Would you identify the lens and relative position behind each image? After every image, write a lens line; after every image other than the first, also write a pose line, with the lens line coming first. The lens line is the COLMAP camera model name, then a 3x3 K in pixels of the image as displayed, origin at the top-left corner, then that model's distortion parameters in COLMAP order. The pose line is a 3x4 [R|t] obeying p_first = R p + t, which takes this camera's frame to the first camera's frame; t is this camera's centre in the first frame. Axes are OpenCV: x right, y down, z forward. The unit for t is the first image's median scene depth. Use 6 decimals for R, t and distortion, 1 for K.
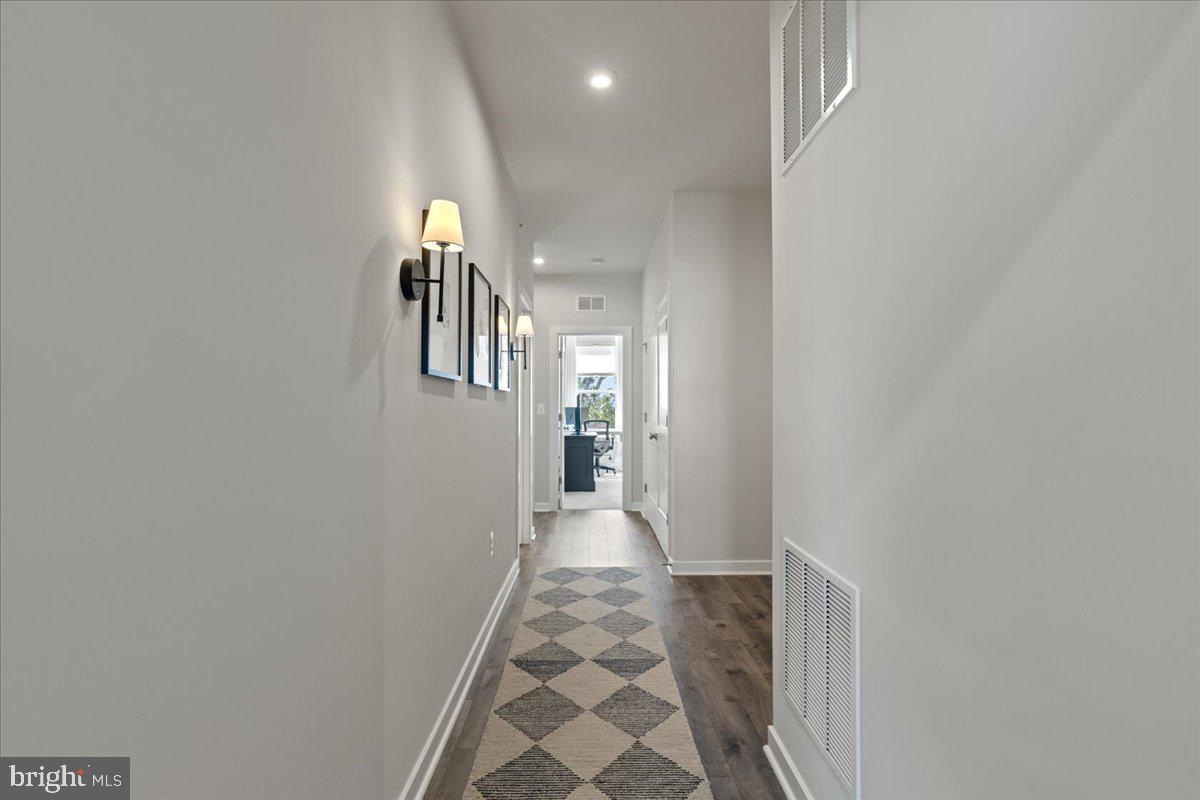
lens RADIAL K [[549.6, 0, 601.5], [0, 549.6, 400.9], [0, 0, 1]] dist [0.002678, 0.000485]
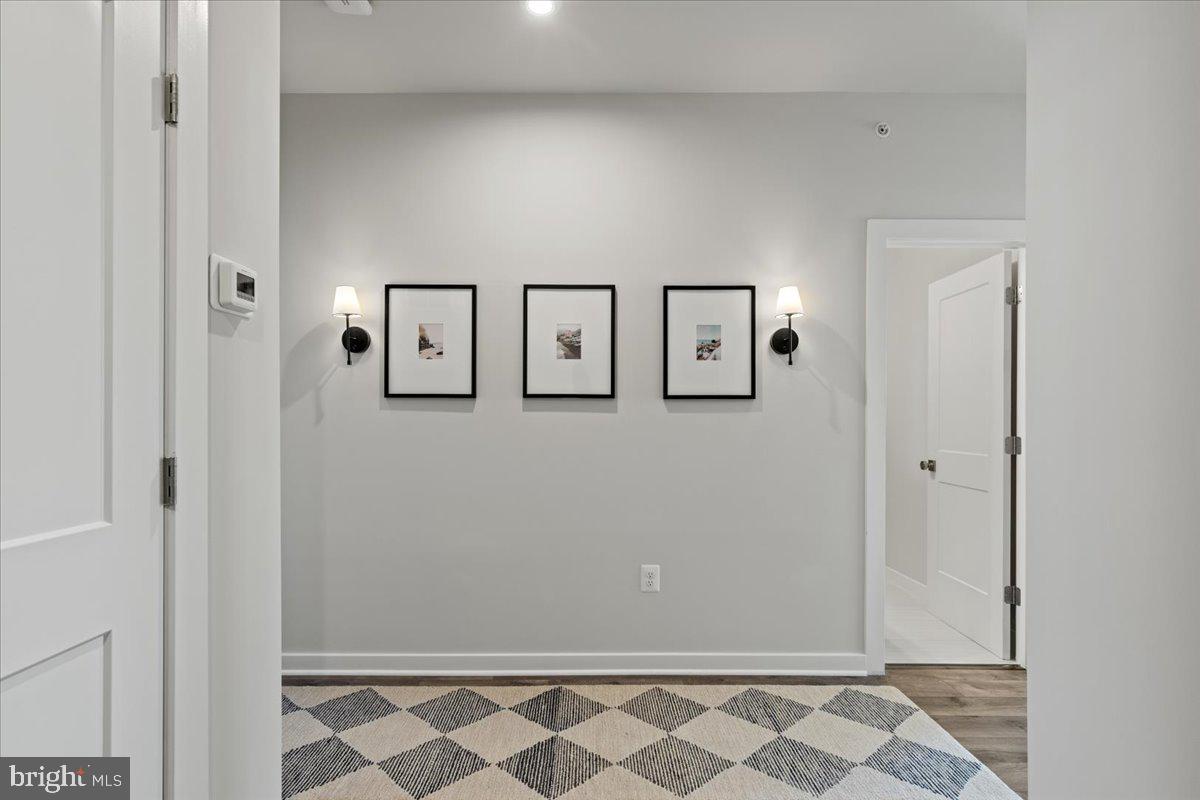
lens RADIAL K [[549.6, 0, 604.5], [0, 549.6, 409.3], [0, 0, 1]] dist [0.002678, 0.000485]
pose [[0.007584, -0.010080, -0.999920, 0.750437], [0.008173, 0.999916, -0.010018, -0.013163], [0.999938, -0.008096, 0.007666, 0.982721]]
